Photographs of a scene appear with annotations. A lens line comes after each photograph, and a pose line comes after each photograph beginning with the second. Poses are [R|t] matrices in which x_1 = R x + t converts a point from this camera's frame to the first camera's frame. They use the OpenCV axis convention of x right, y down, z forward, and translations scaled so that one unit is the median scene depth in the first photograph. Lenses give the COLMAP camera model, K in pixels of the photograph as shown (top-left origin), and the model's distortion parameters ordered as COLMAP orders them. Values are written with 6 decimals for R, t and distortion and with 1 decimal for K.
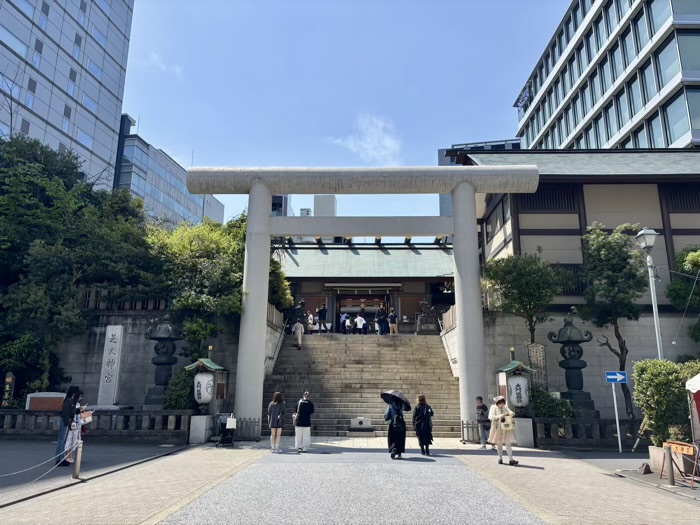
lens RADIAL K [[535.2, 0, 350.0], [0, 535.2, 258.7], [0, 0, 1]] dist [0.044724, -0.005952]
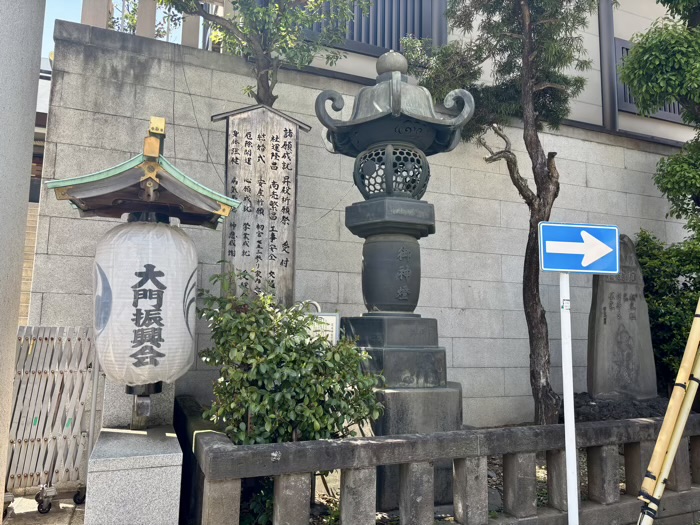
lens RADIAL K [[535.2, 0, 352.0], [0, 535.2, 263.2], [0, 0, 1]] dist [0.044724, -0.005952]
pose [[0.919383, 0.060146, 0.388737, 0.298107], [-0.102448, 0.990748, 0.089006, 0.200690], [-0.379787, -0.121656, 0.917039, 0.777394]]
